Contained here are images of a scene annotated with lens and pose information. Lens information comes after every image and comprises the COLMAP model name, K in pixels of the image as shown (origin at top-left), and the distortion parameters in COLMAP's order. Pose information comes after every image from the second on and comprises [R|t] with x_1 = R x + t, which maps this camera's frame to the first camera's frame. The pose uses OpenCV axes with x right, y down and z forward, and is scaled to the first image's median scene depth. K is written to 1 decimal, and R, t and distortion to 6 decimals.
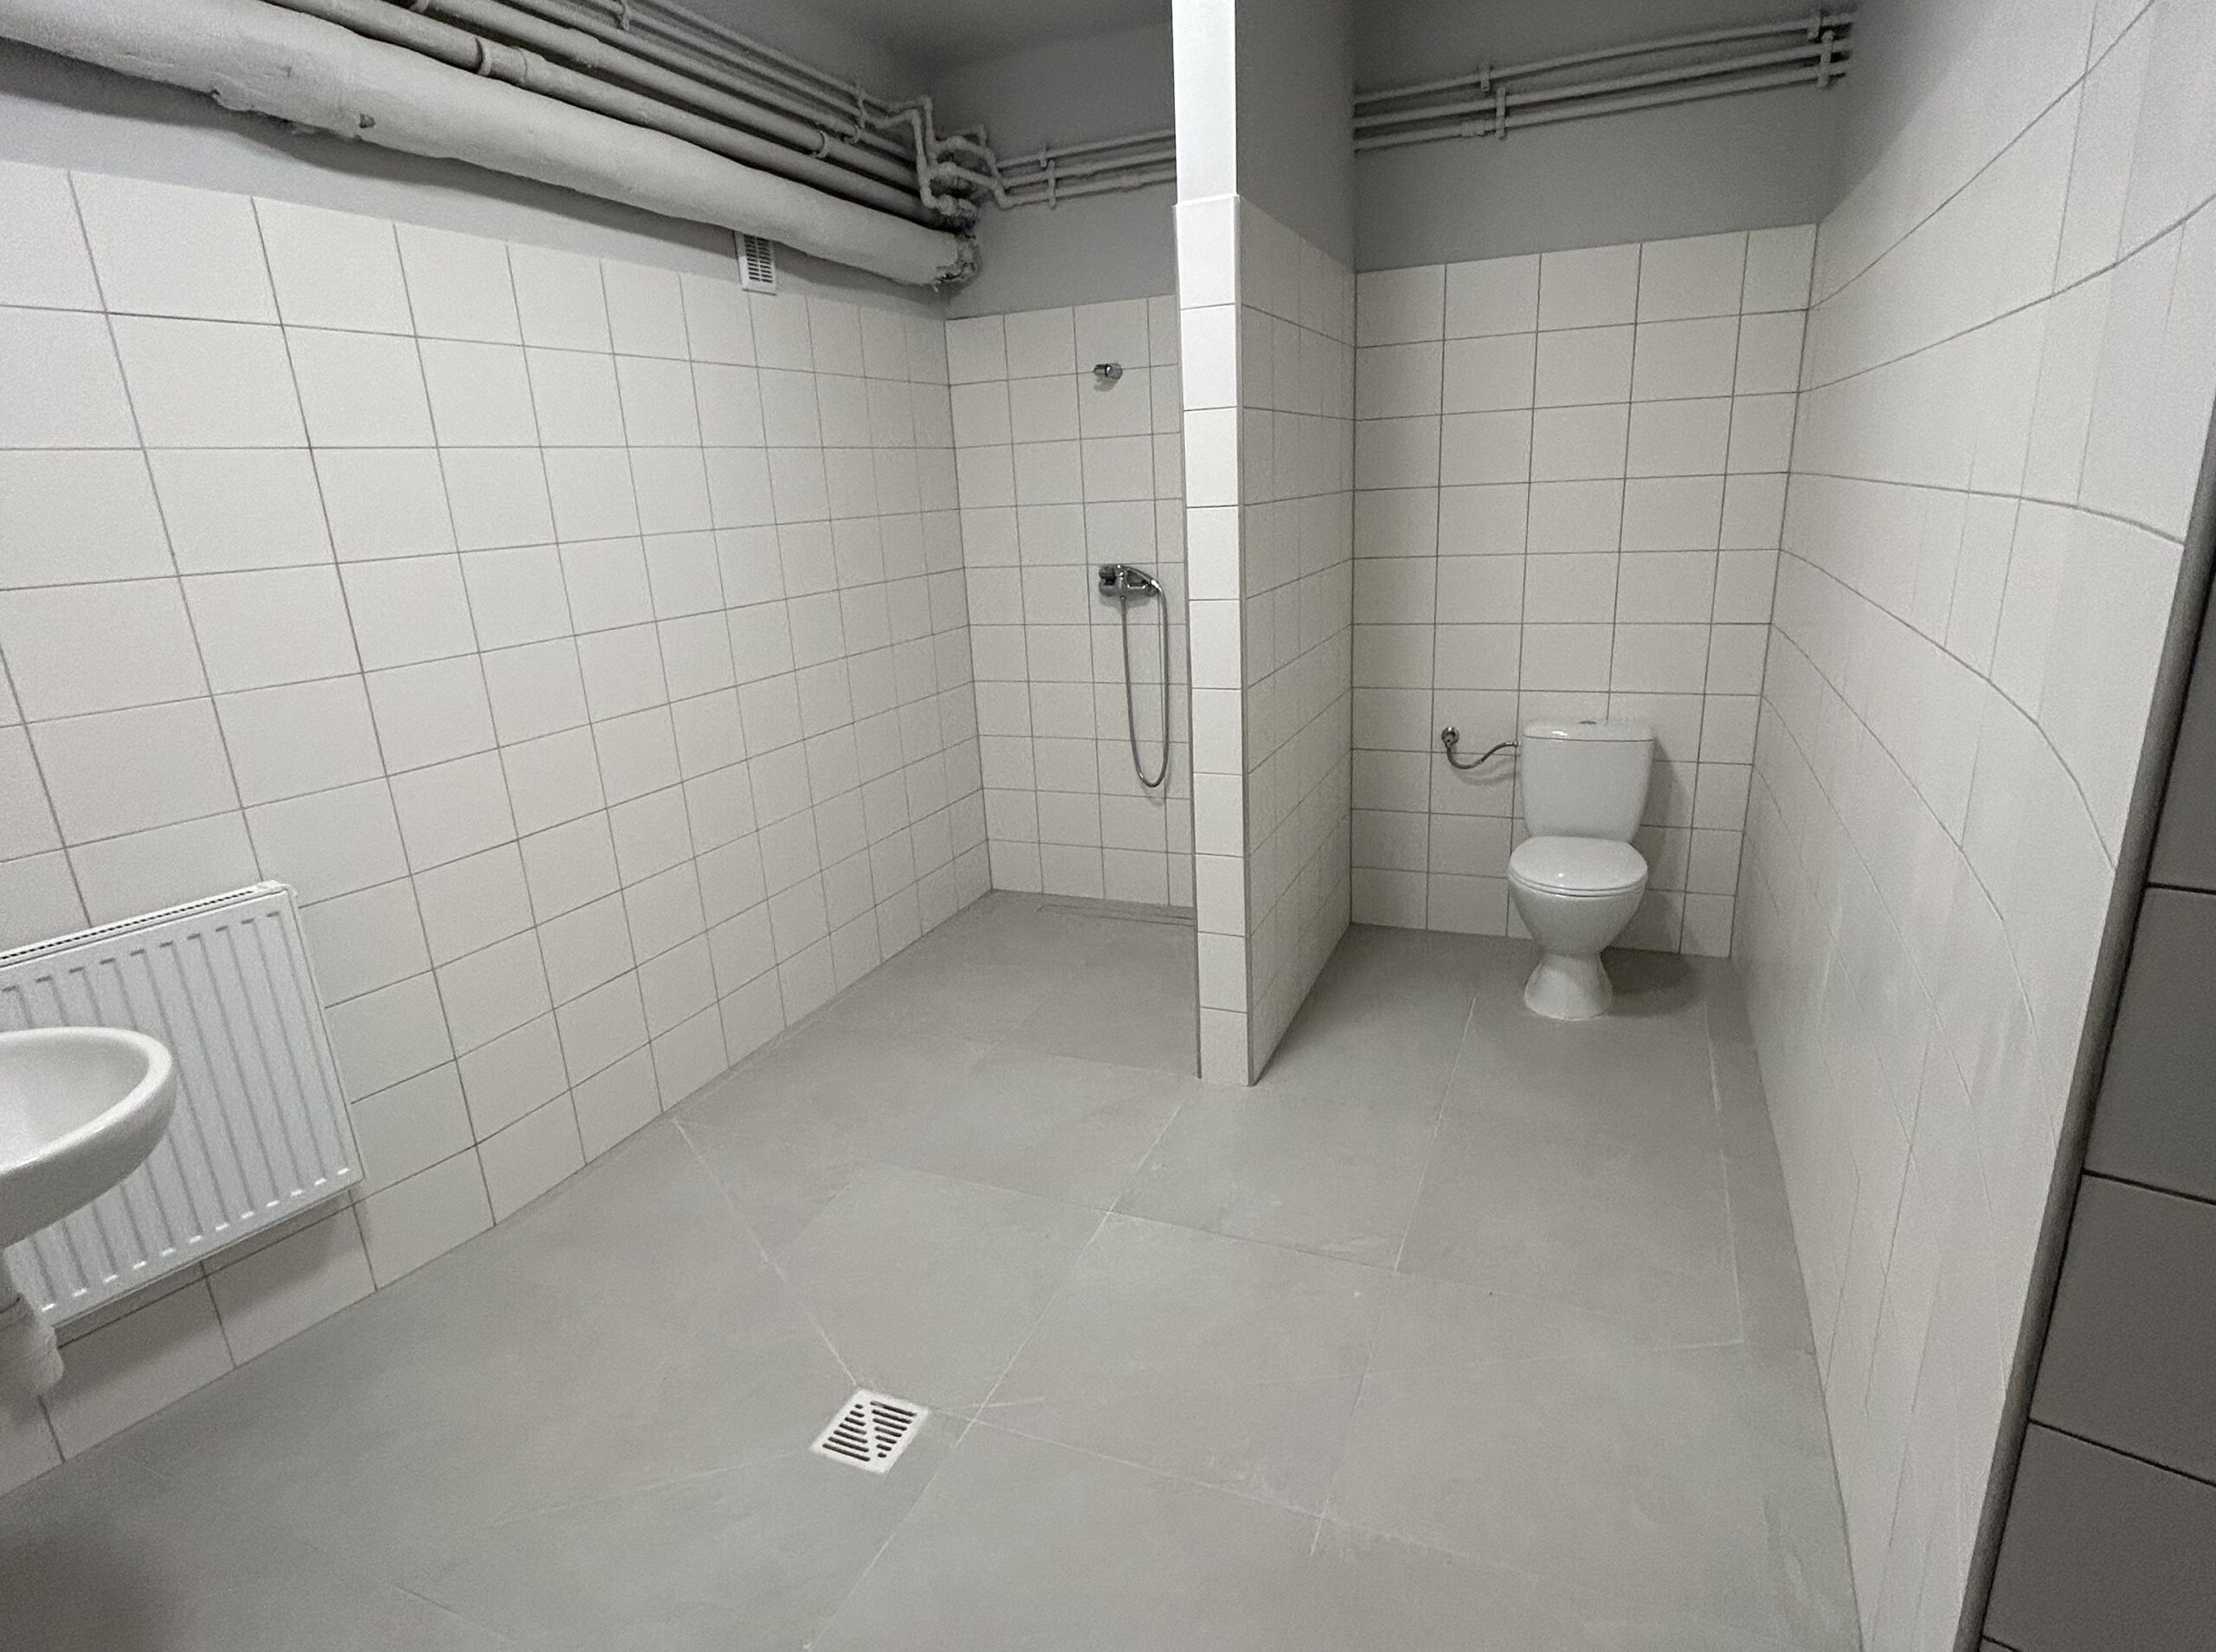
lens RADIAL K [[1180.1, 0, 1106.2], [0, 1180.1, 842.6], [0, 0, 1]] dist [-0.001192, -0.002579]
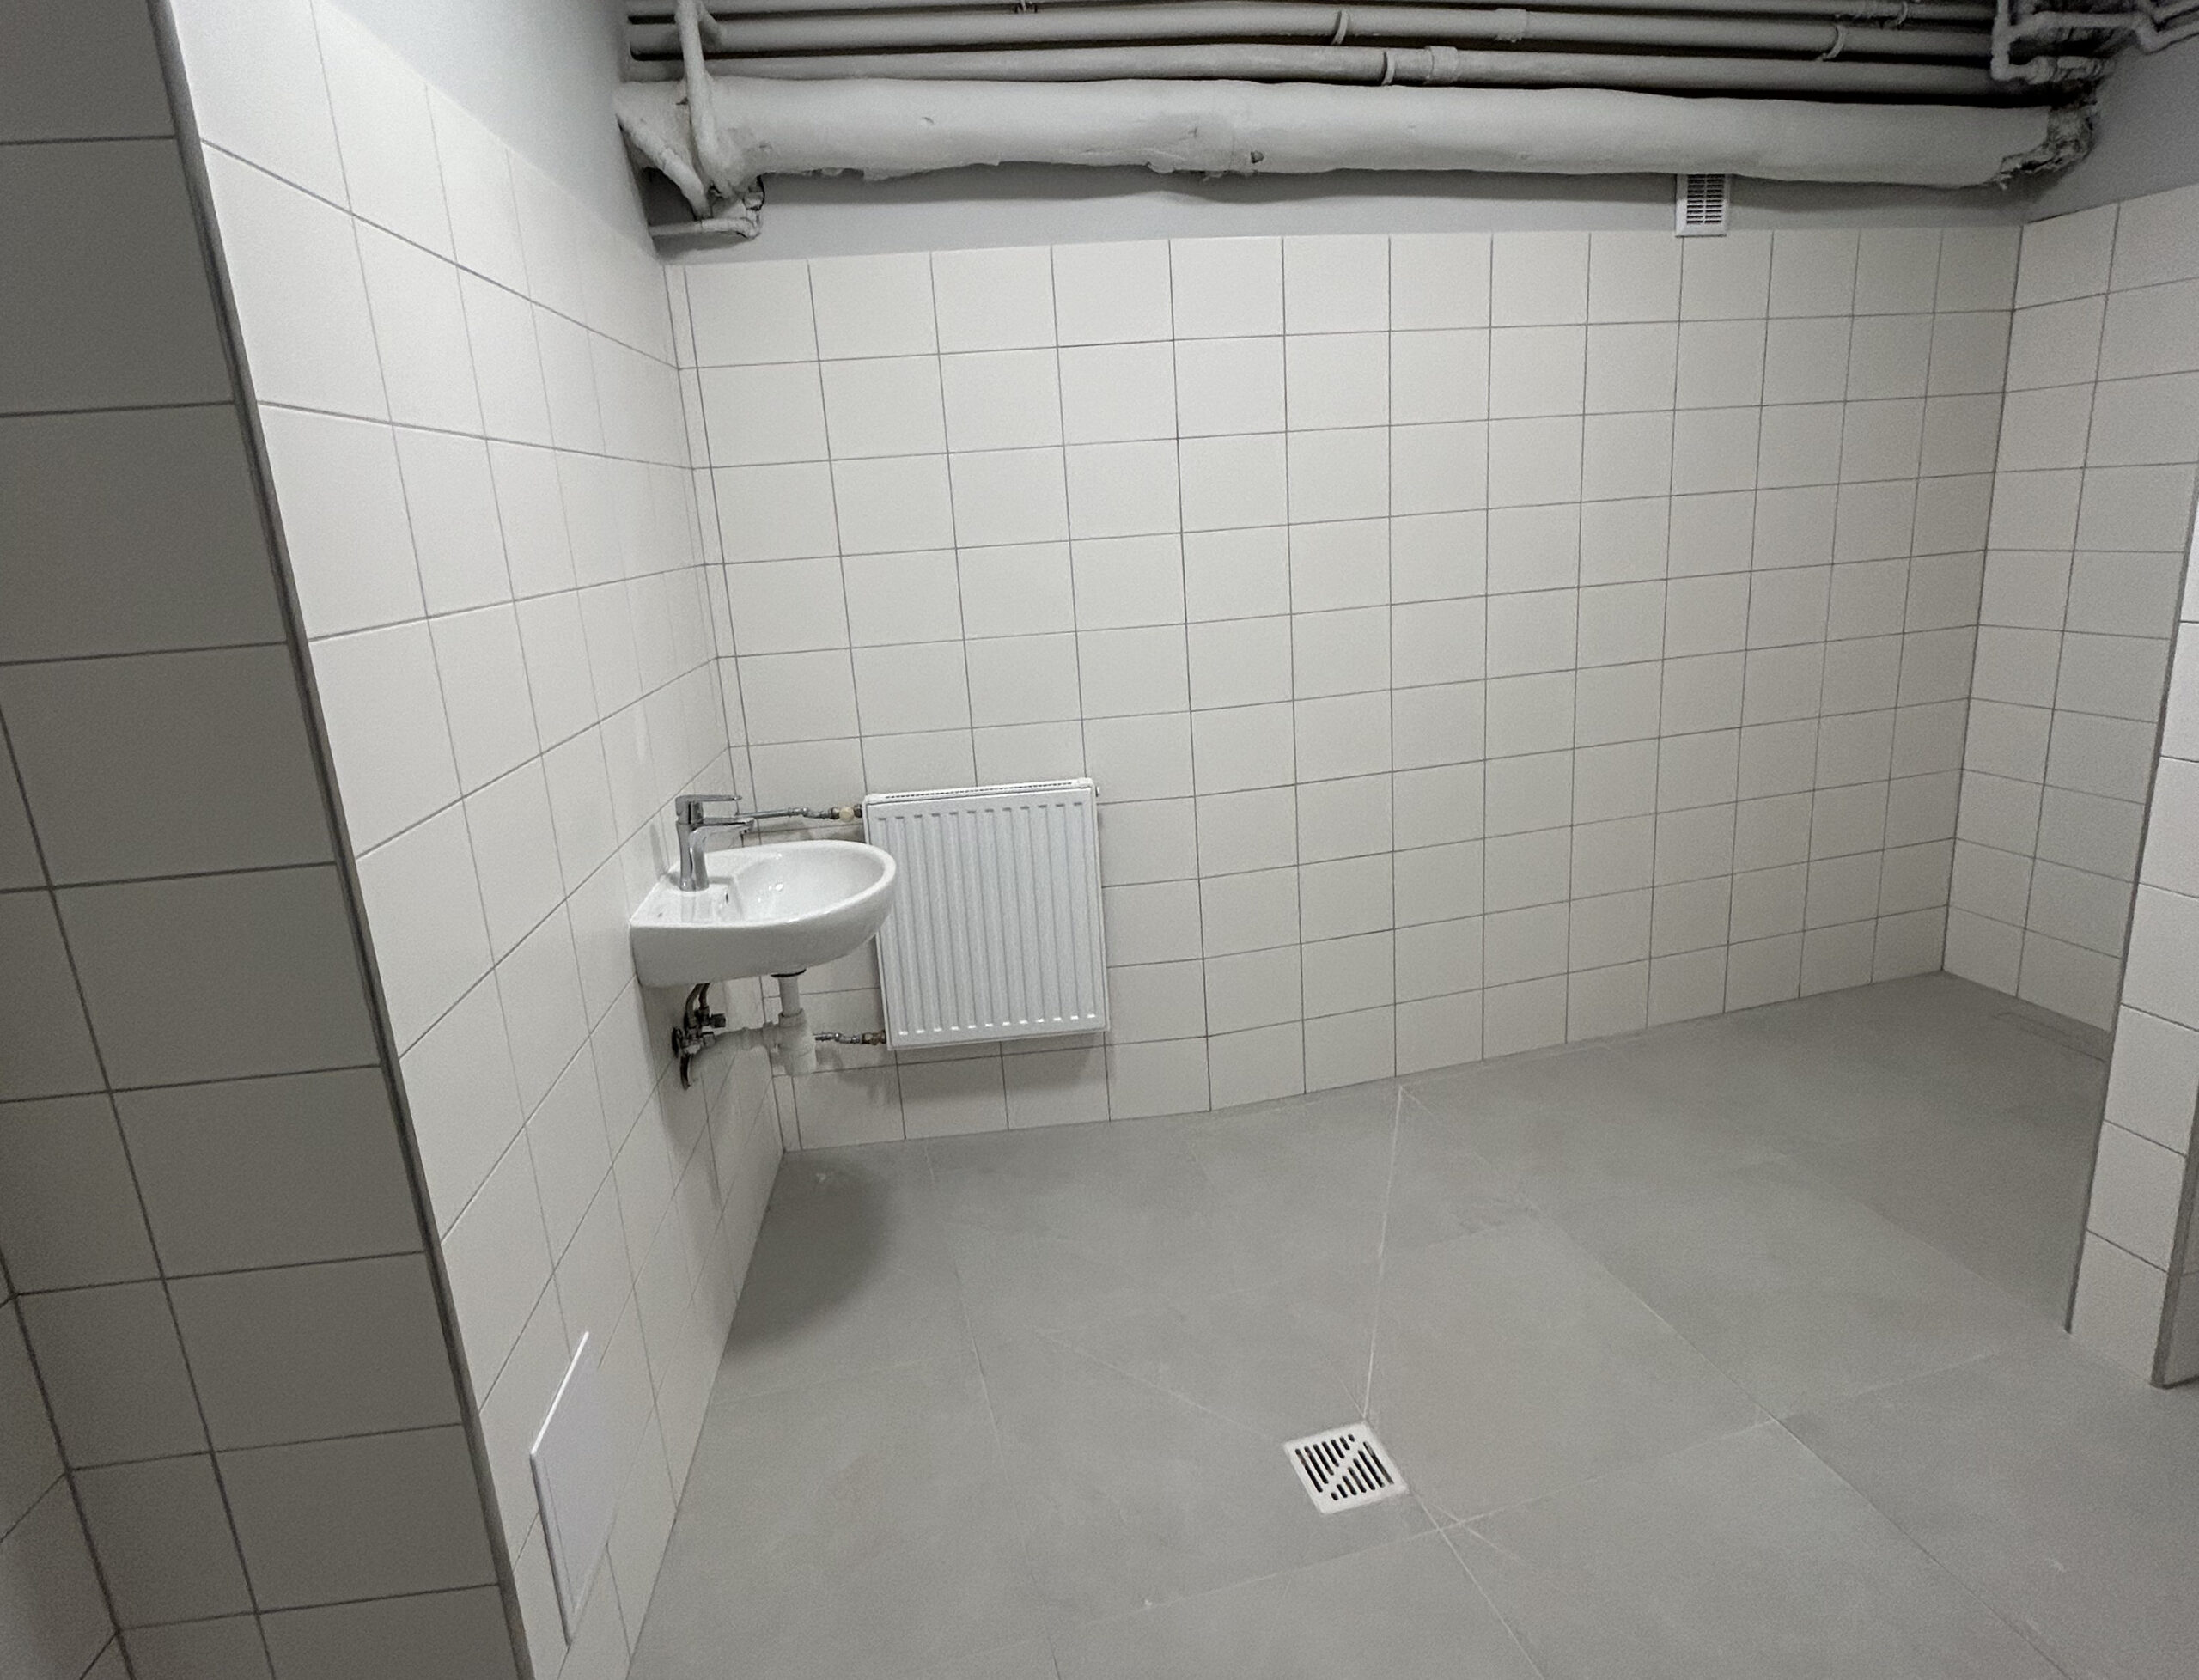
lens RADIAL K [[1182.0, 0, 1079.1], [0, 1182.0, 791.3], [0, 0, 1]] dist [-0.001671, 0.001091]
pose [[0.613301, 0.194078, -0.765634, 0.181024], [-0.199884, 0.975925, 0.087270, -0.042444], [0.764139, 0.099515, 0.637329, 0.116429]]
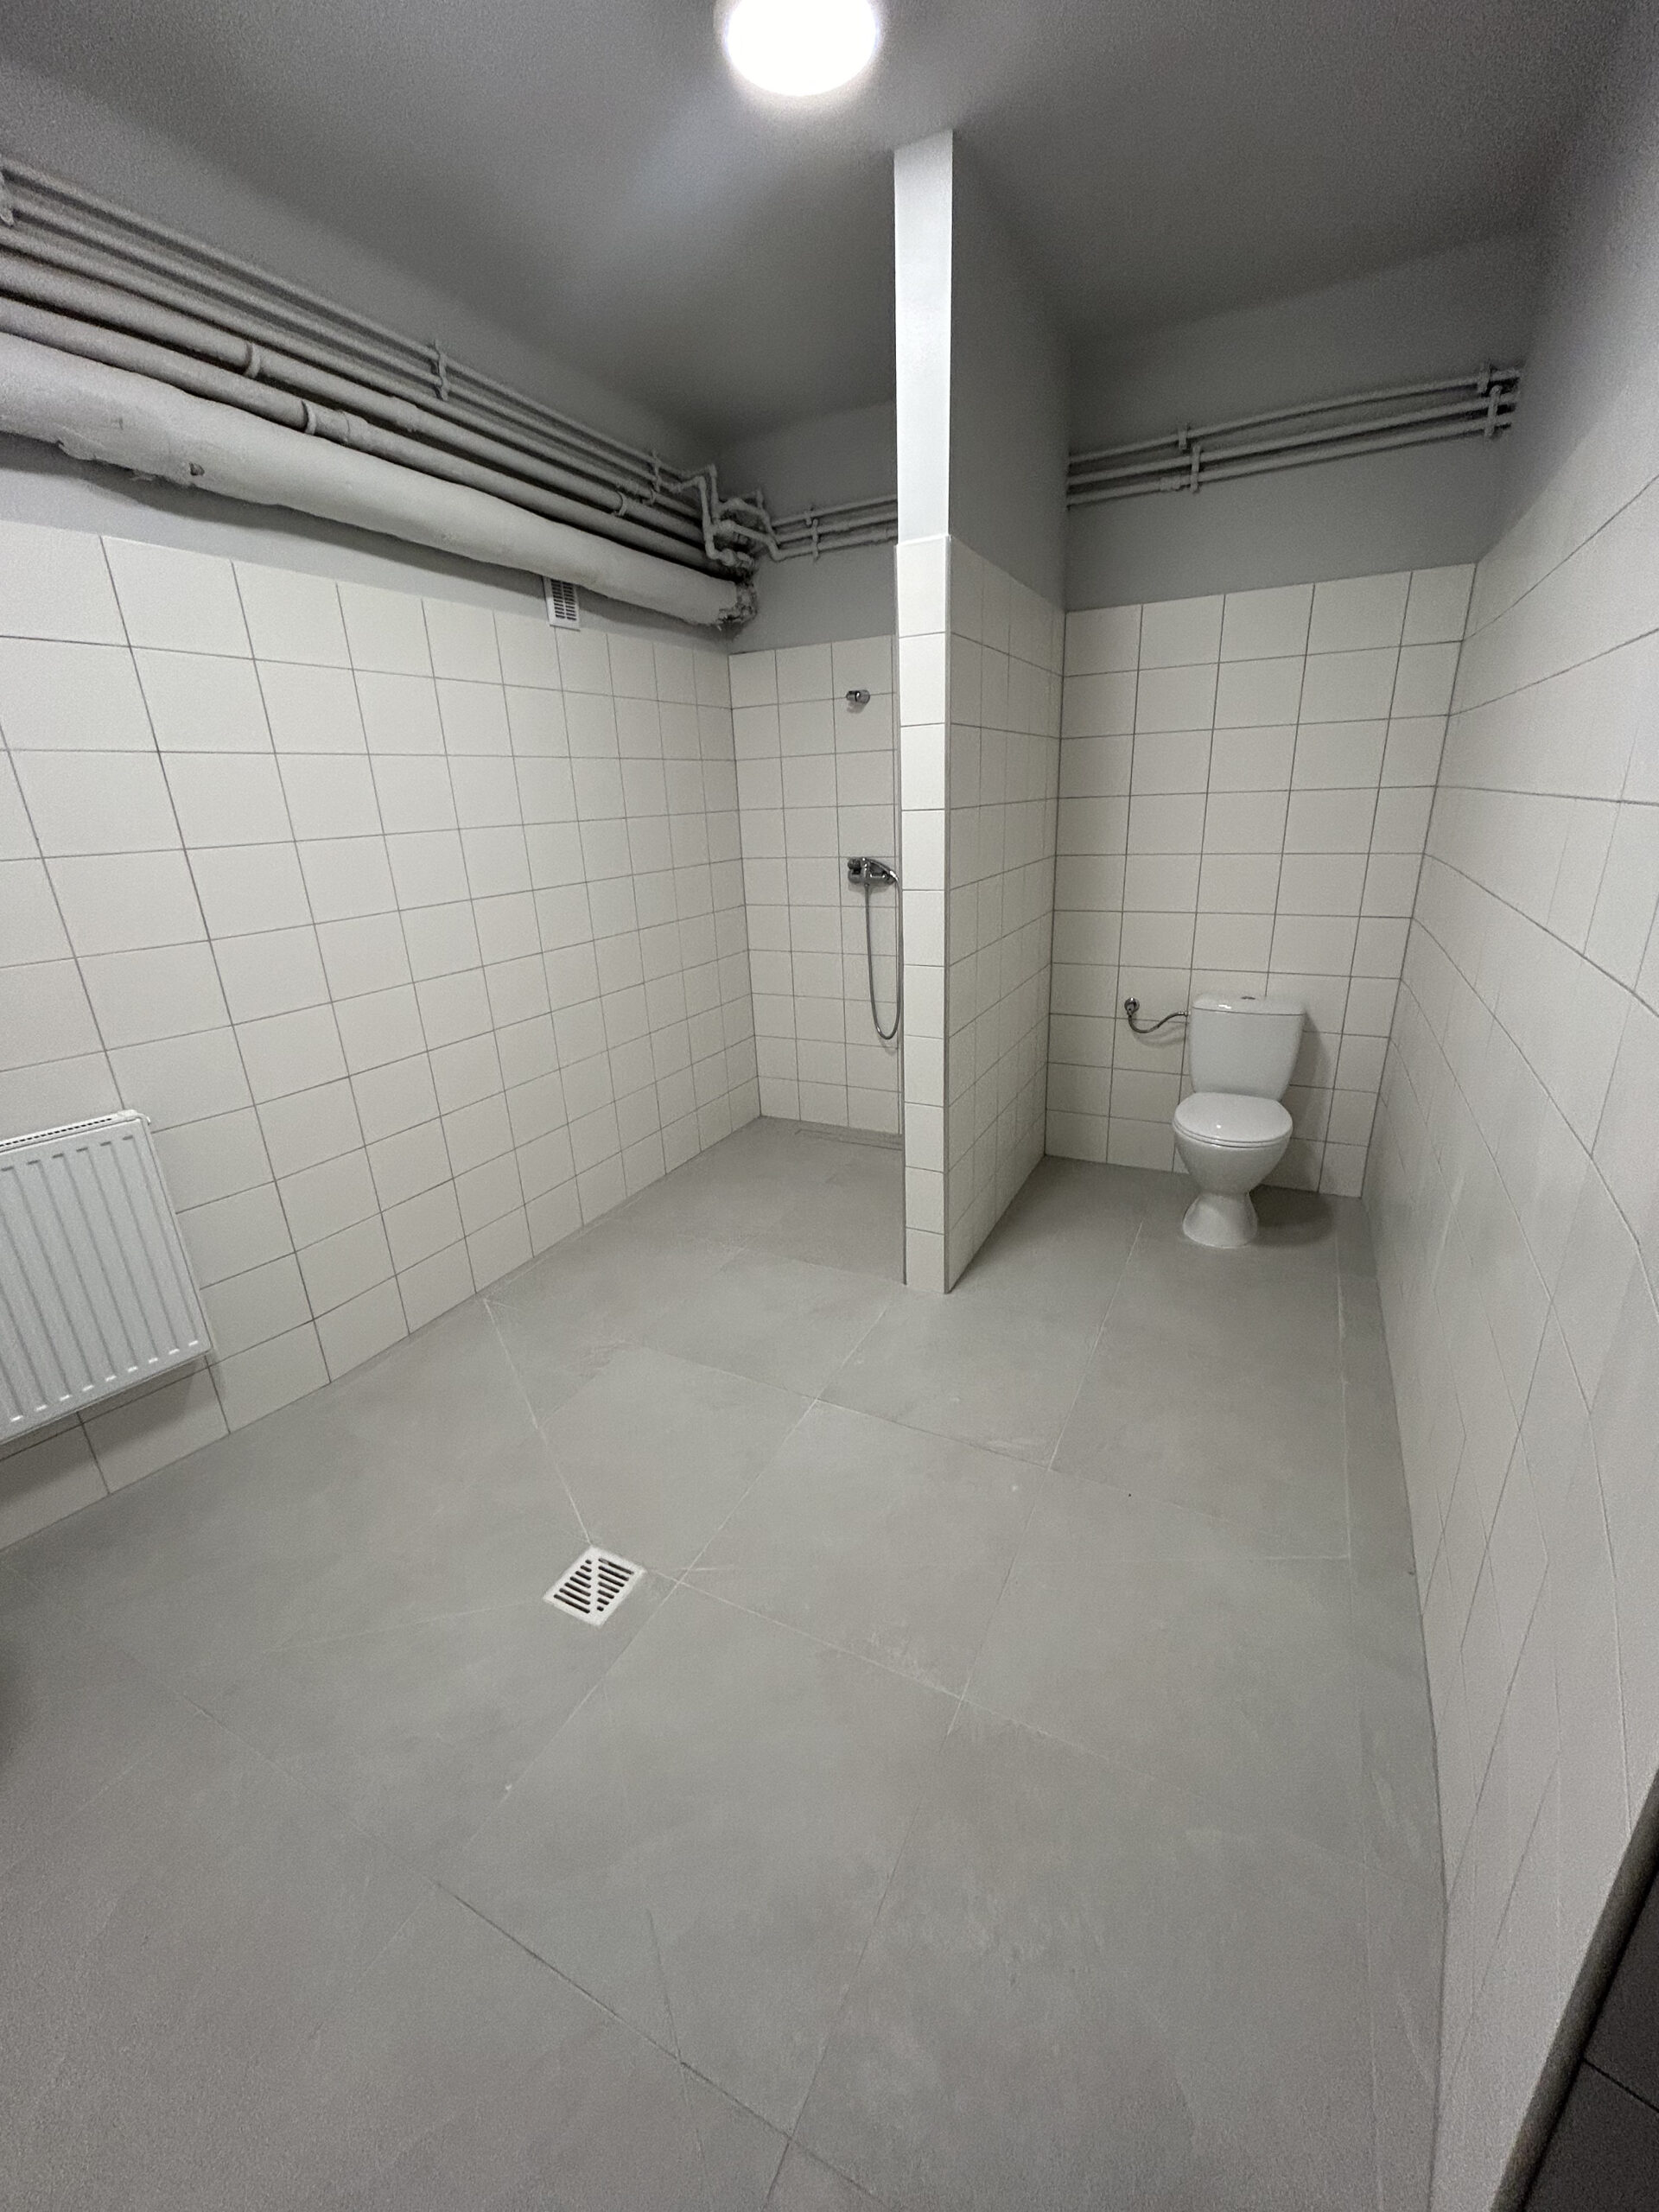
lens RADIAL K [[887.0, 0, 826.3], [0, 887.0, 1103.3], [0, 0, 1]] dist [-0.001440, -0.000098]
pose [[0.997475, 0.031891, -0.063450, 0.048763], [-0.029244, 0.998681, 0.042211, -0.023030], [0.064712, -0.040249, 0.997092, 0.084657]]
